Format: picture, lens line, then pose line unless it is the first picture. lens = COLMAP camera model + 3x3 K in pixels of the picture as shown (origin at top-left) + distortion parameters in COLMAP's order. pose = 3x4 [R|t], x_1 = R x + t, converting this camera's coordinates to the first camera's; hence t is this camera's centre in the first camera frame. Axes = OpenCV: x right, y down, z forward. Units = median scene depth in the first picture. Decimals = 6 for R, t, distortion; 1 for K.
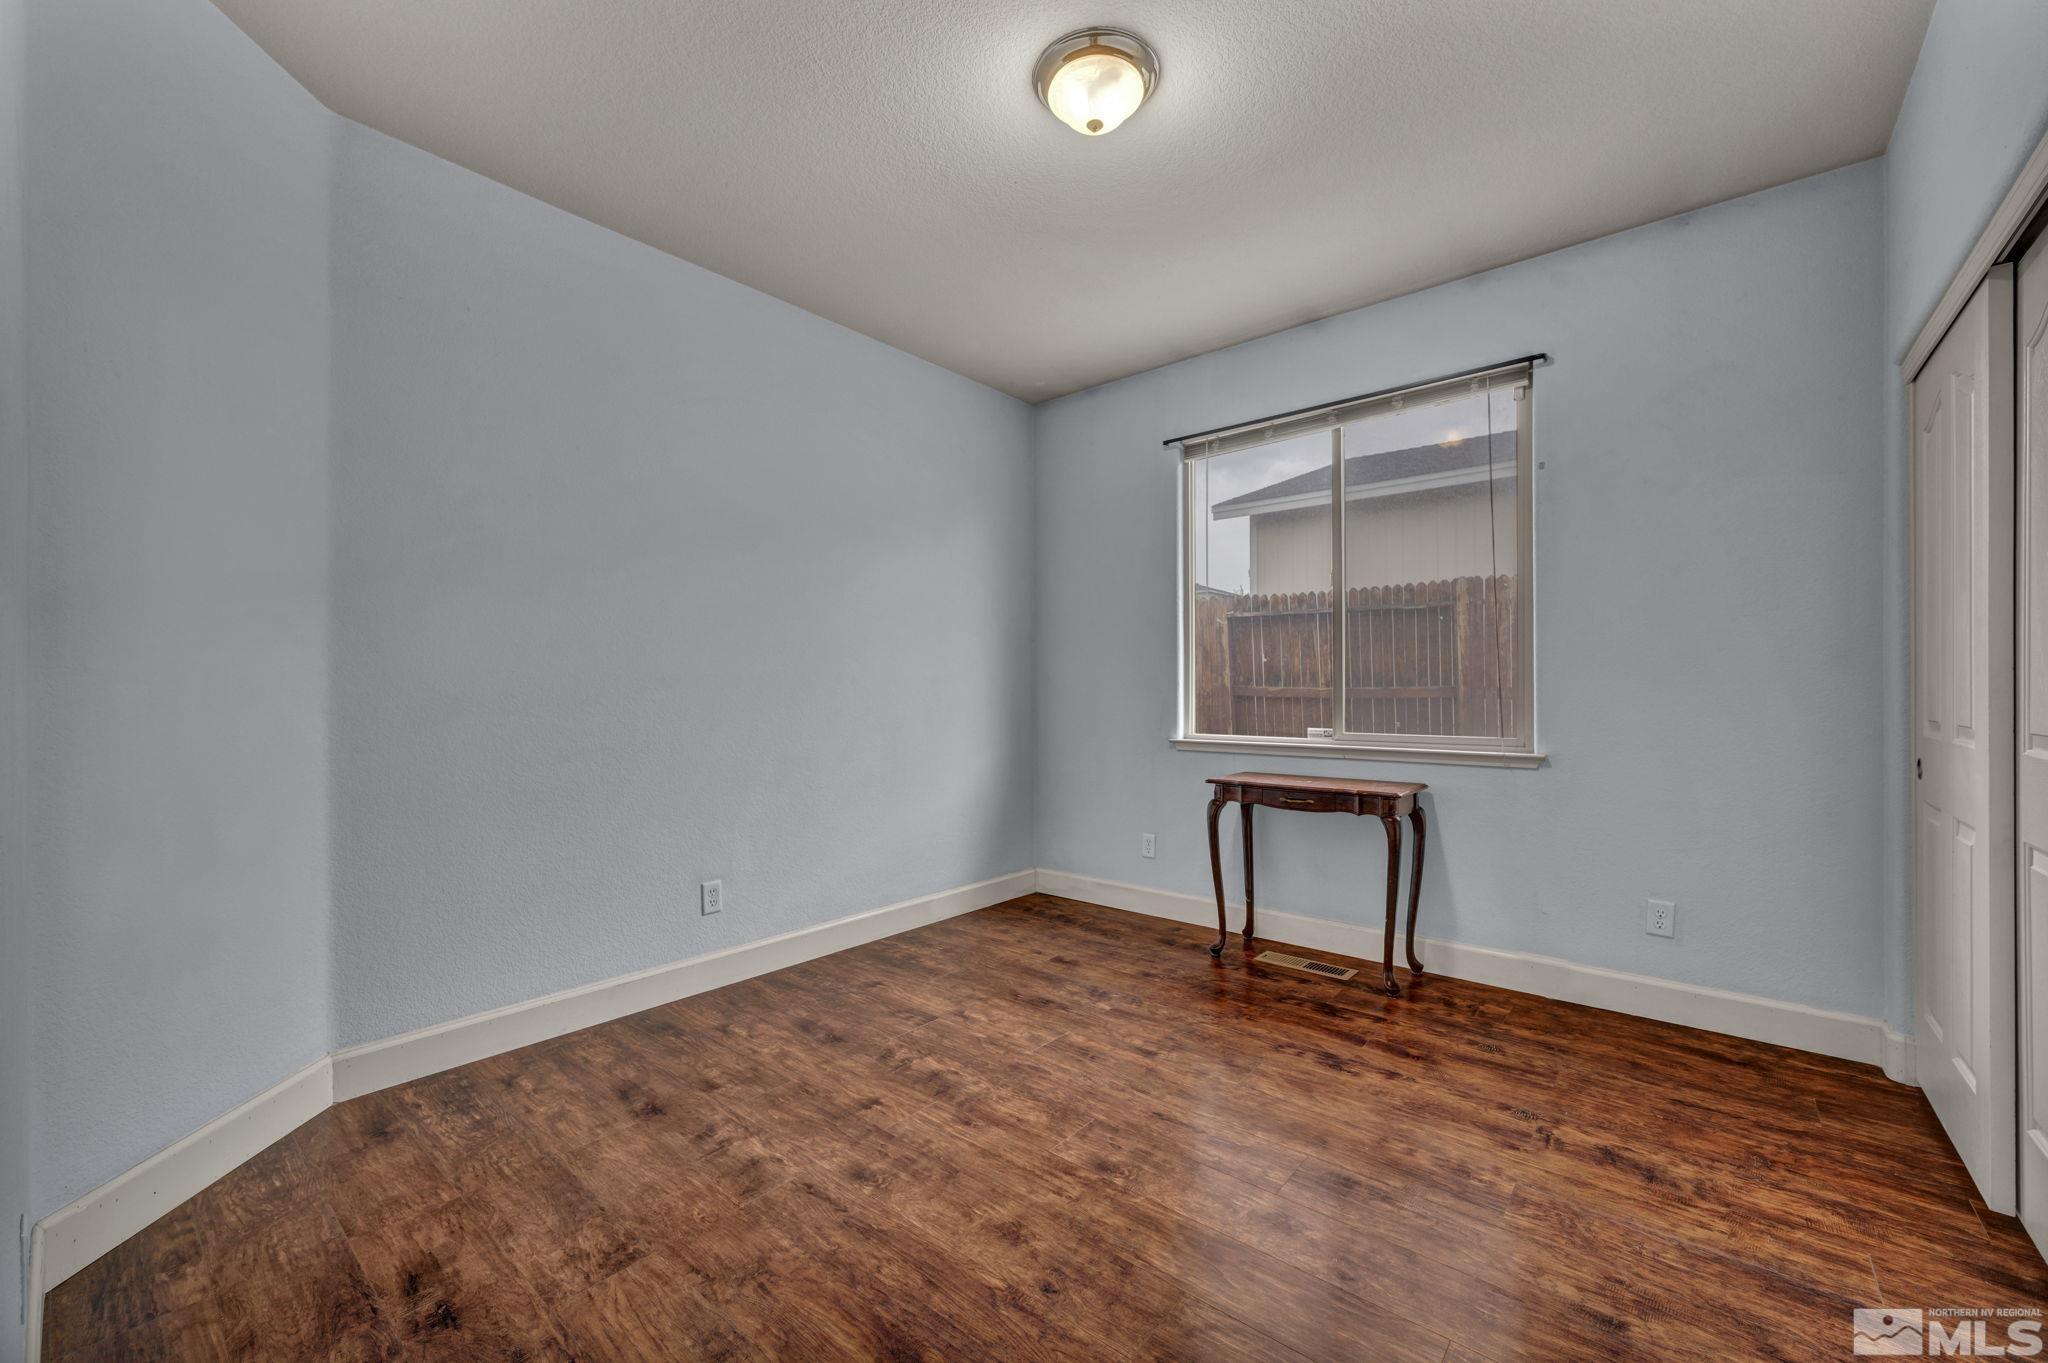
lens RADIAL K [[815.5, 0, 1026.7], [0, 815.5, 682.8], [0, 0, 1]] dist [0.001844, 0.000601]
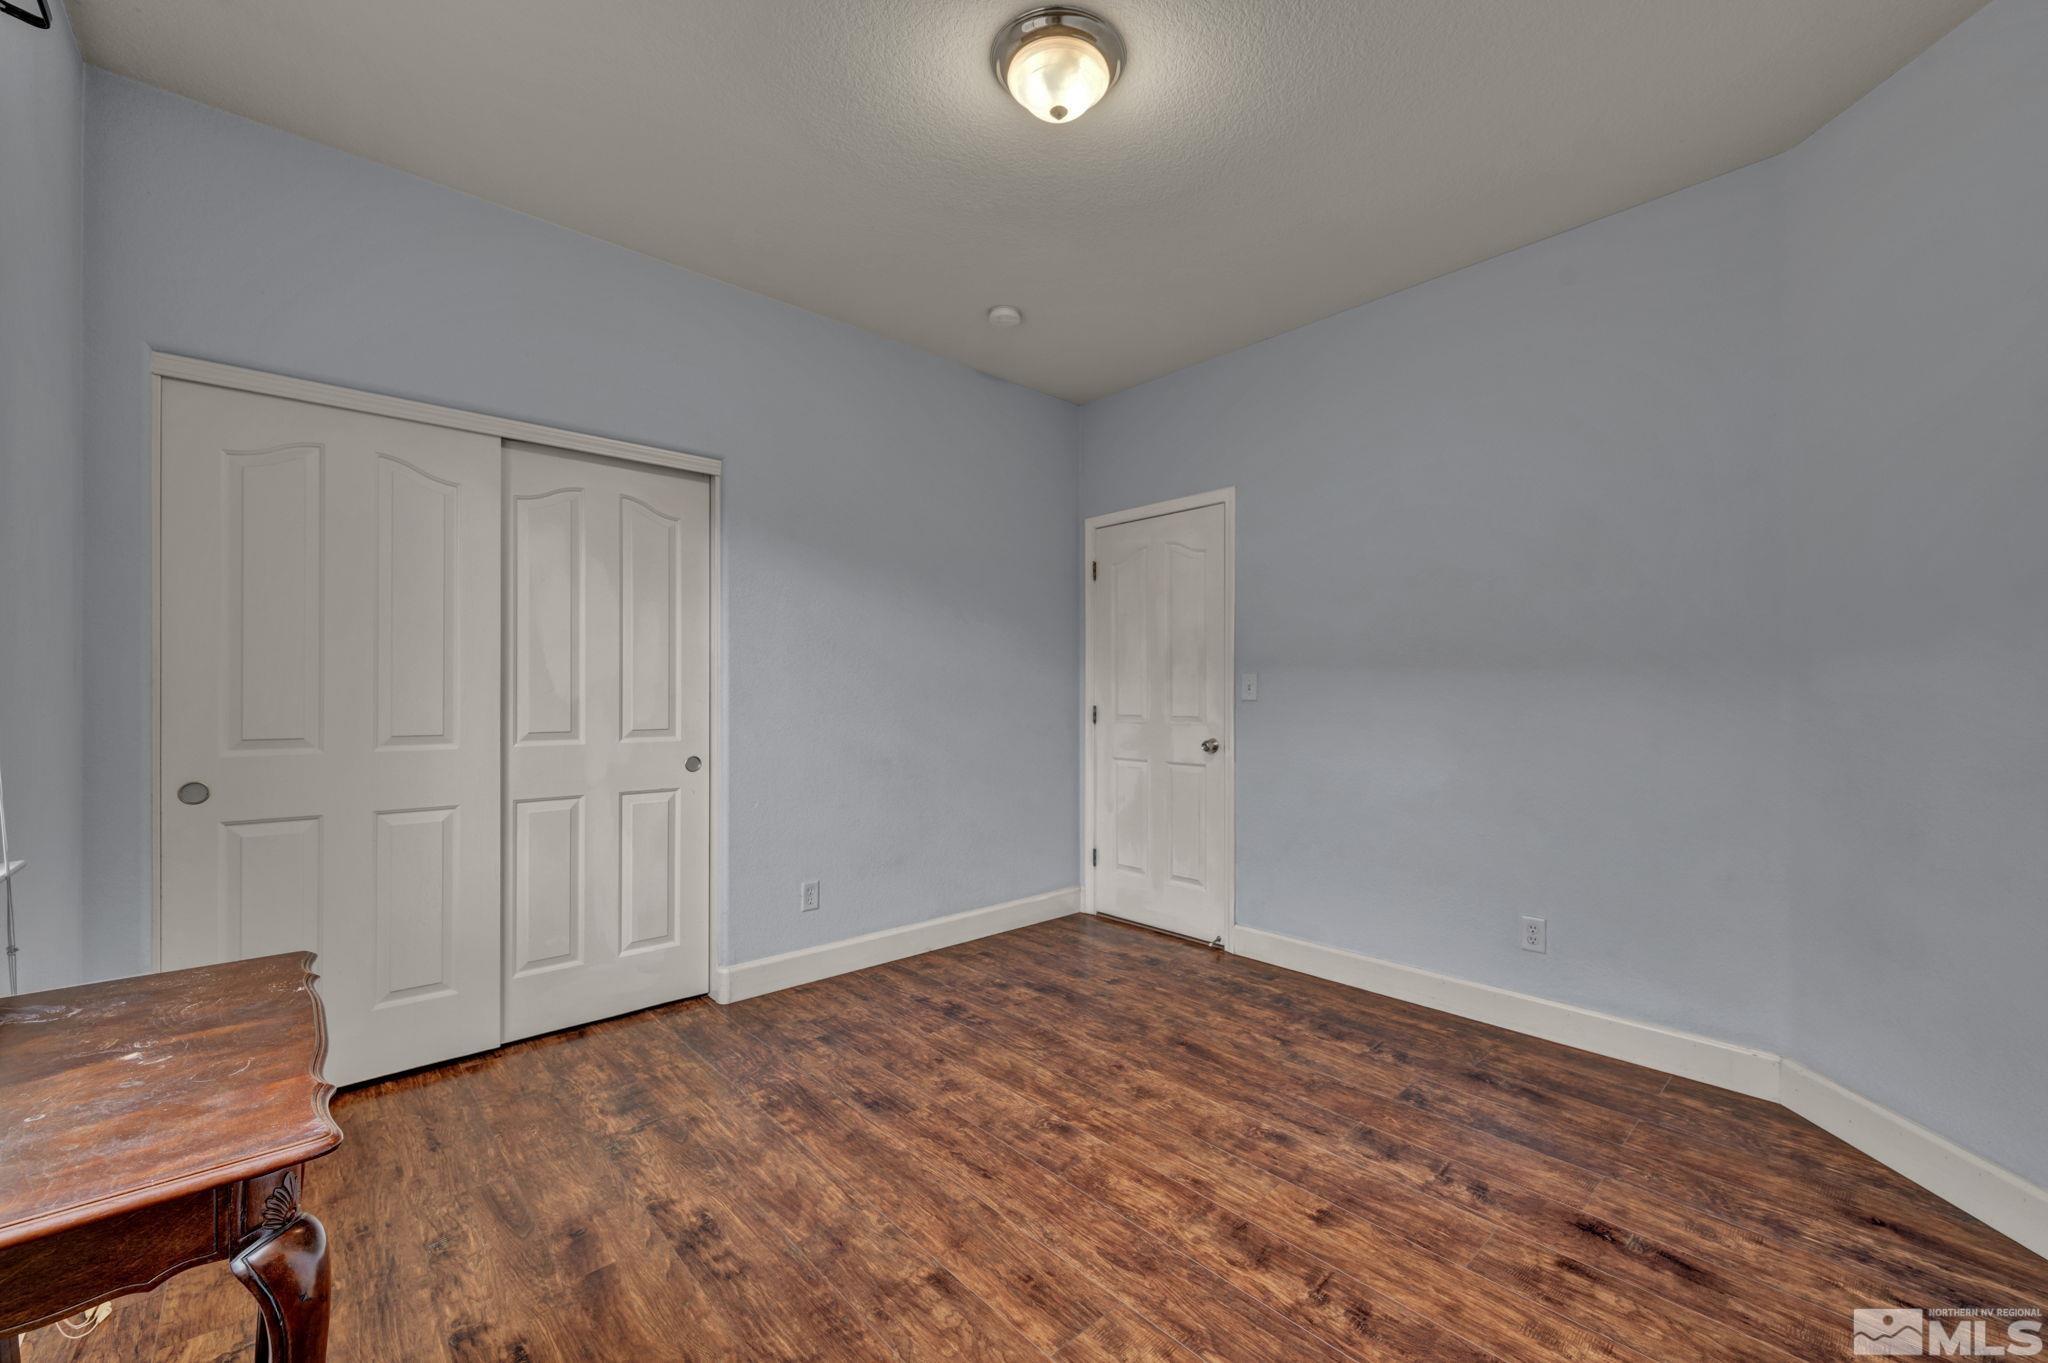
lens RADIAL K [[815.5, 0, 1027.0], [0, 815.5, 689.6], [0, 0, 1]] dist [0.001844, 0.000601]
pose [[-0.991068, 0.001407, 0.133349, -0.007313], [0.000136, 0.999954, -0.009541, -0.009201], [-0.133357, -0.009438, -0.991023, 1.960623]]
